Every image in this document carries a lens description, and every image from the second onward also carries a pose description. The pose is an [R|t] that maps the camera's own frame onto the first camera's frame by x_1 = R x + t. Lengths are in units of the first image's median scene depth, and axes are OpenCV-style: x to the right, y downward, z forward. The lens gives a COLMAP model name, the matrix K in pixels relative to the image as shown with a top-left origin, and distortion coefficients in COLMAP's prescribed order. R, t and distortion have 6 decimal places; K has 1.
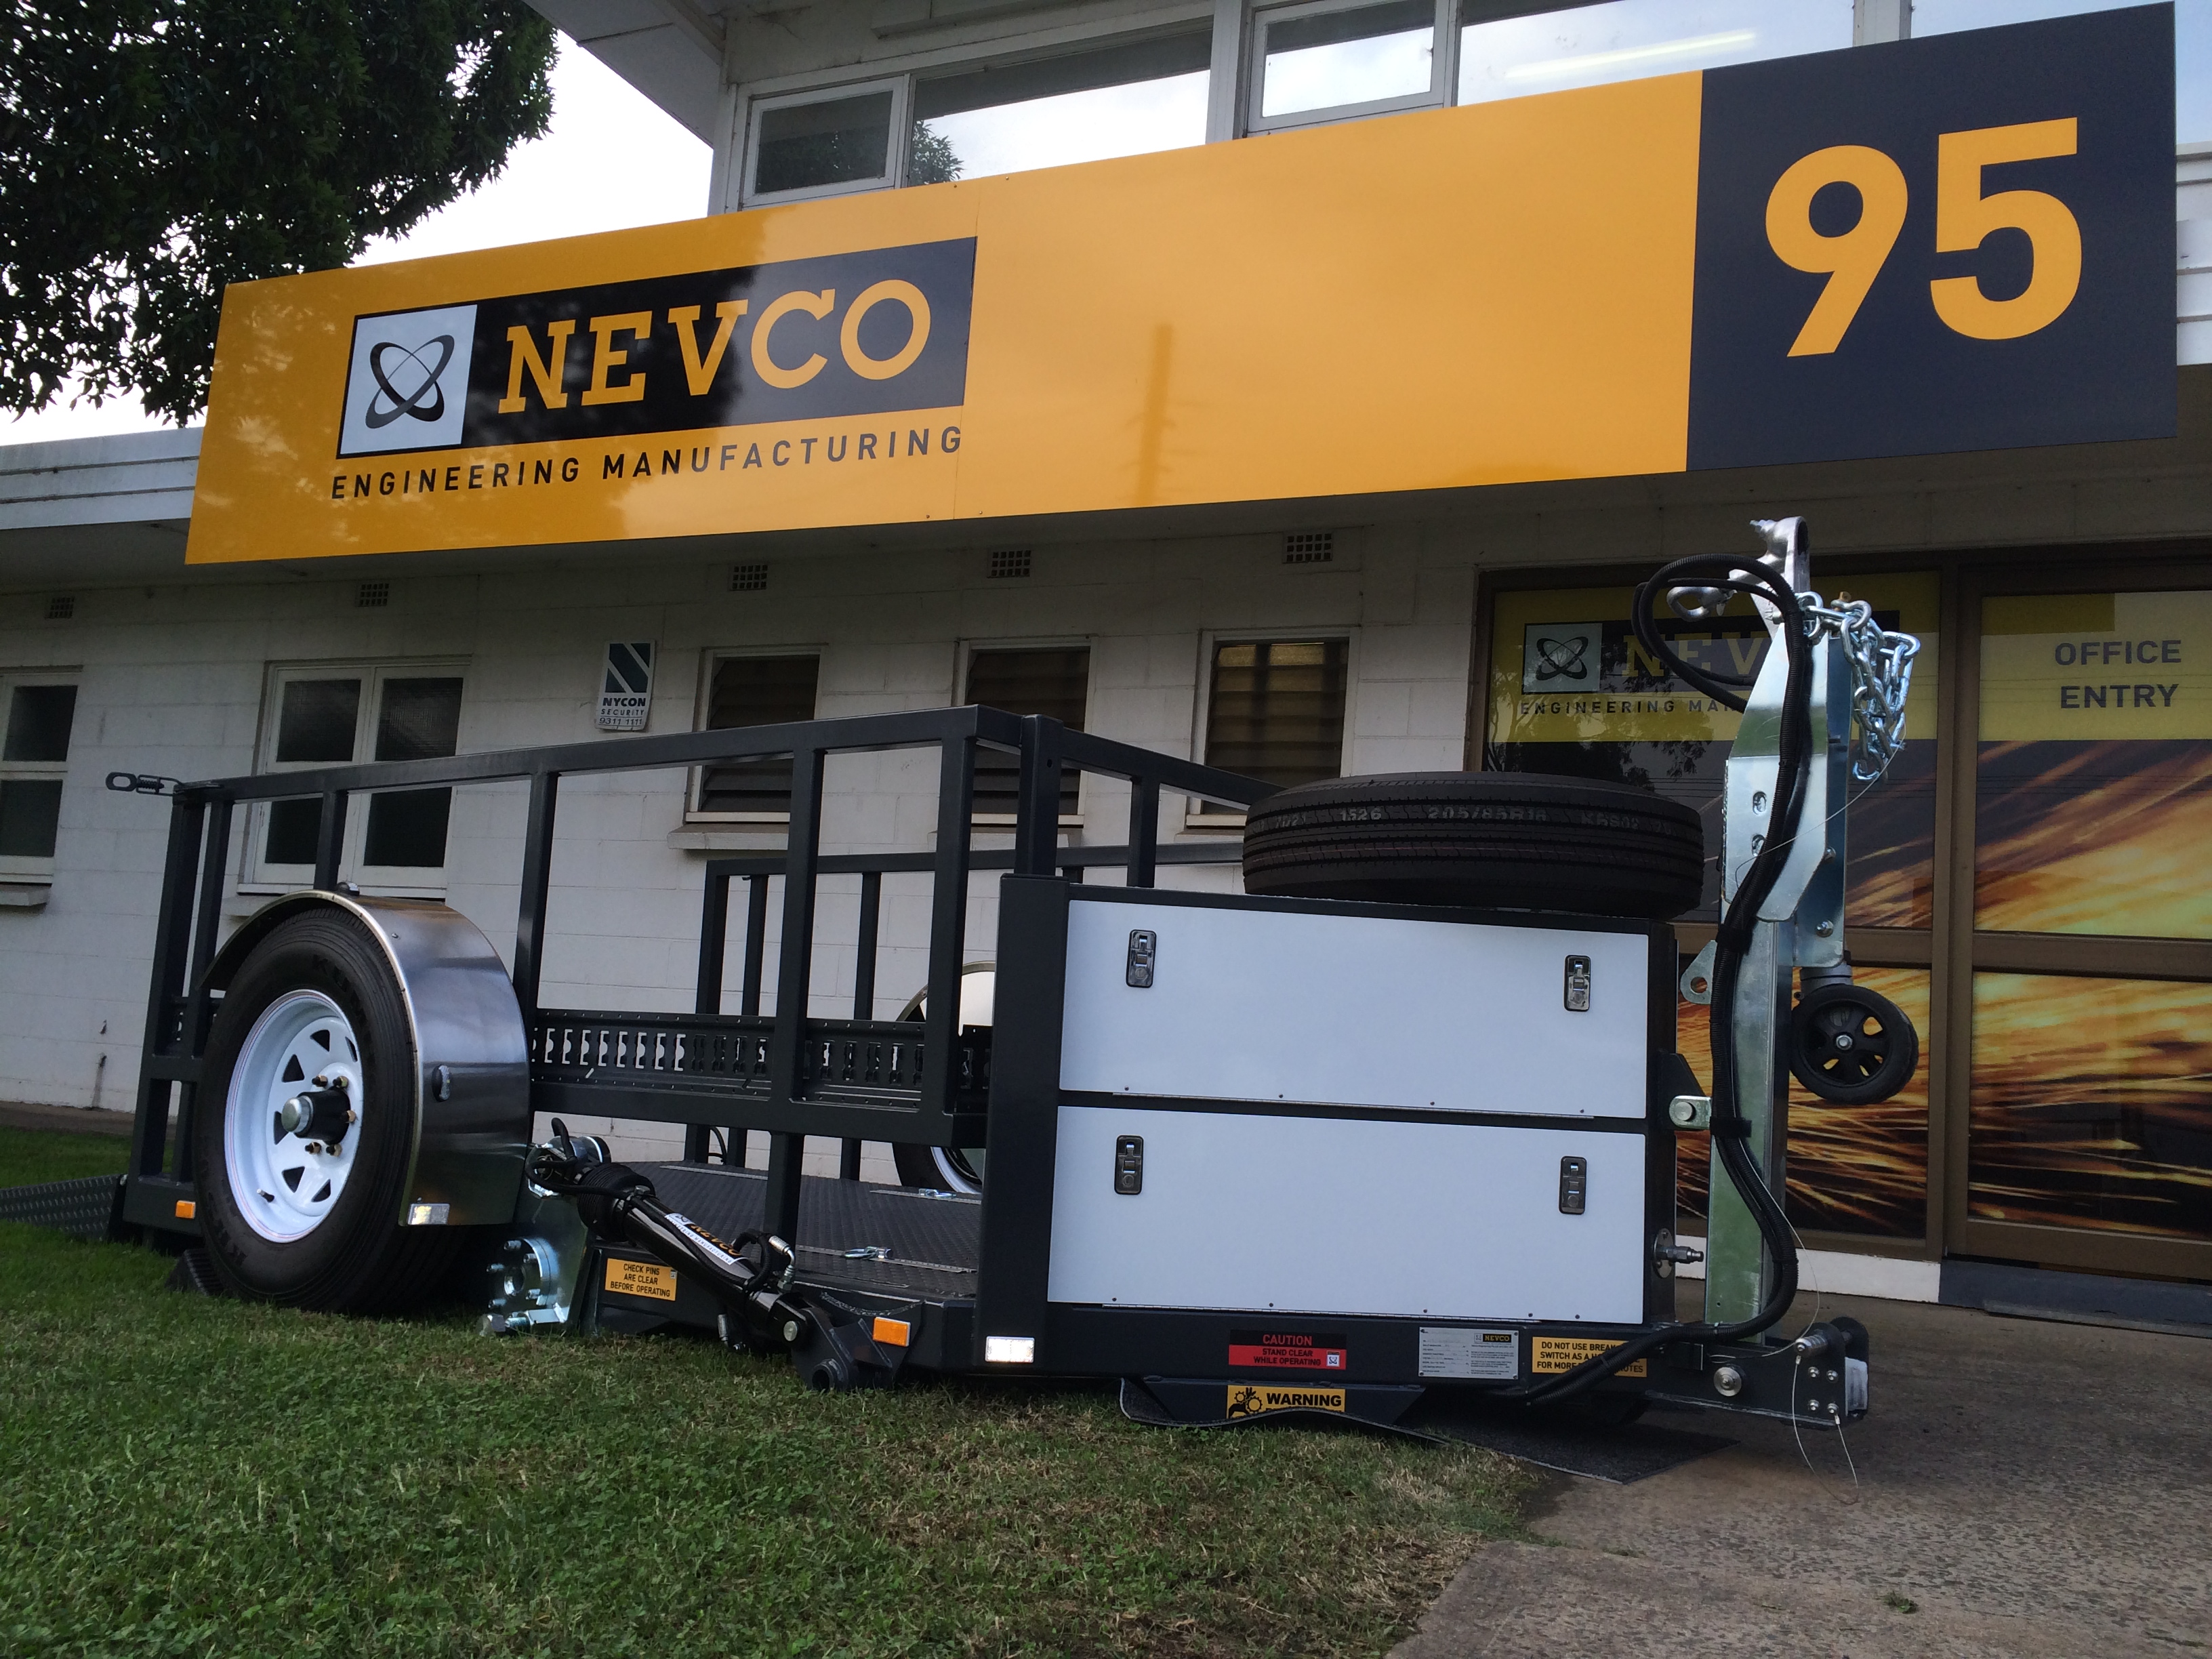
lens RADIAL K [[1893.7, 0, 1102.5], [0, 1893.7, 840.7], [0, 0, 1]] dist [0.088062, -0.107922]
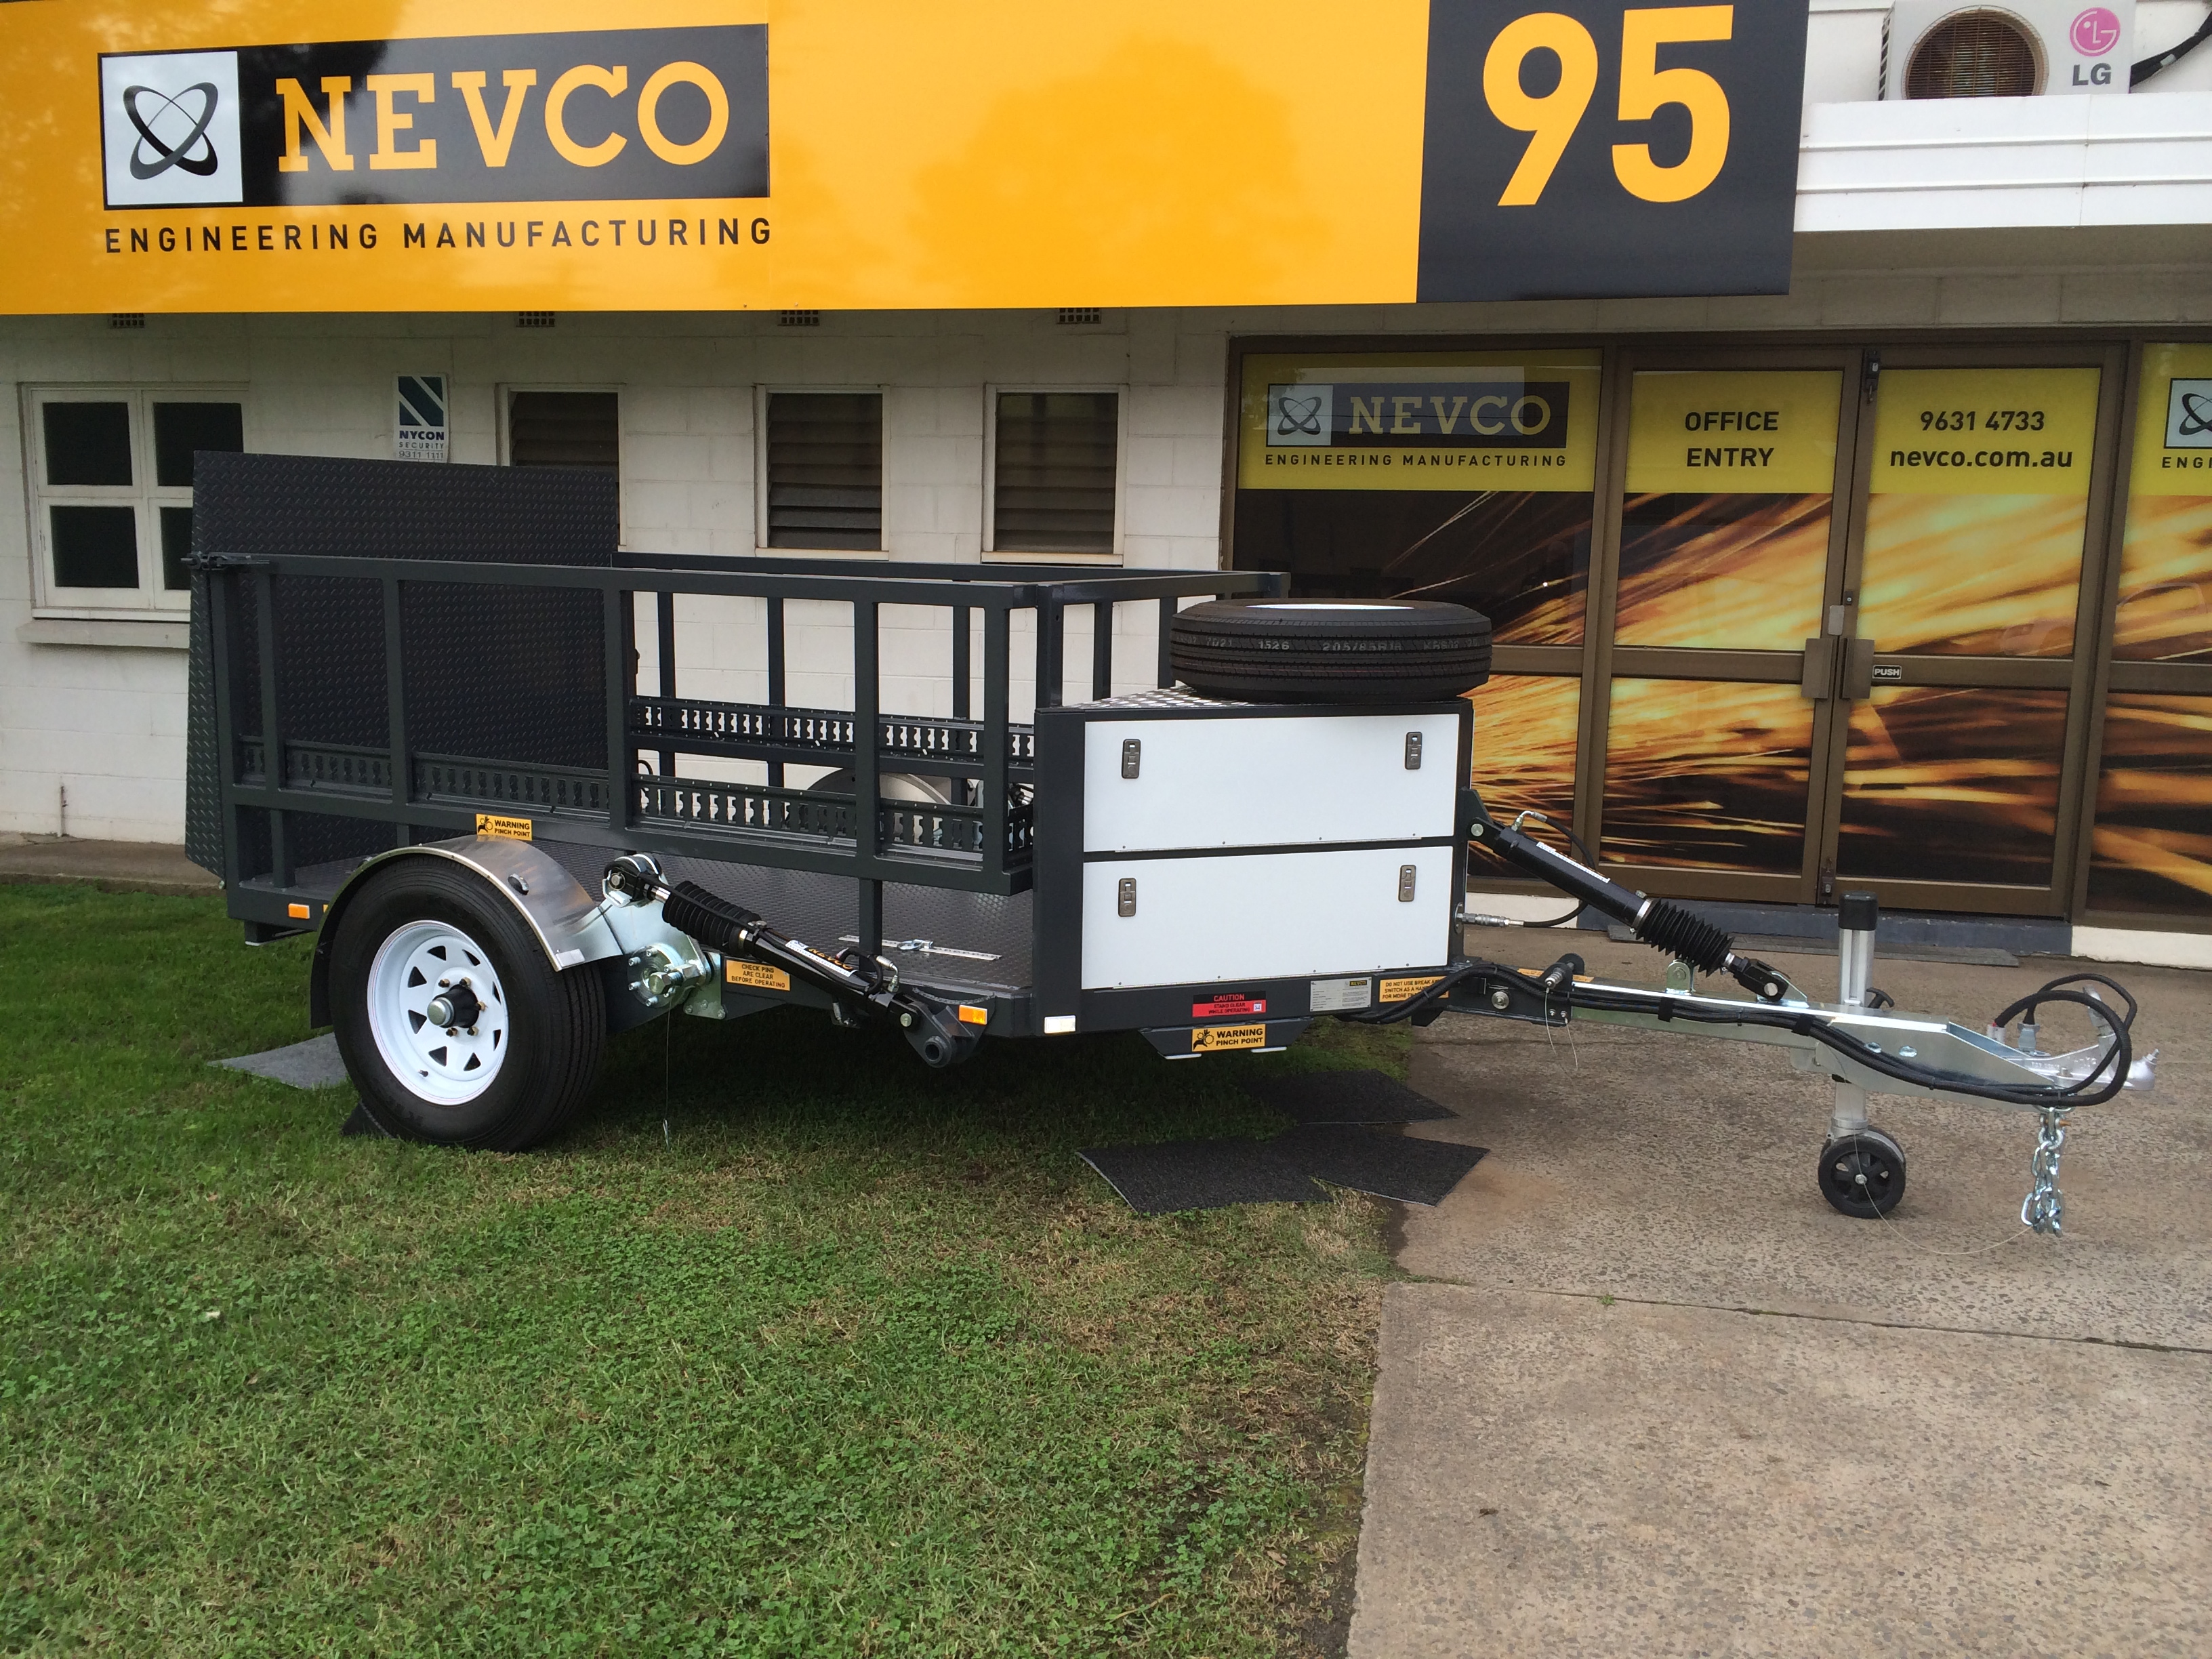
lens RADIAL K [[1893.7, 0, 1105.1], [0, 1893.7, 841.2], [0, 0, 1]] dist [0.088062, -0.107922]
pose [[0.980902, -0.075744, 0.179147, -0.106004], [0.025196, 0.962780, 0.269108, -0.160143], [-0.192863, -0.259455, 0.946302, -0.156974]]
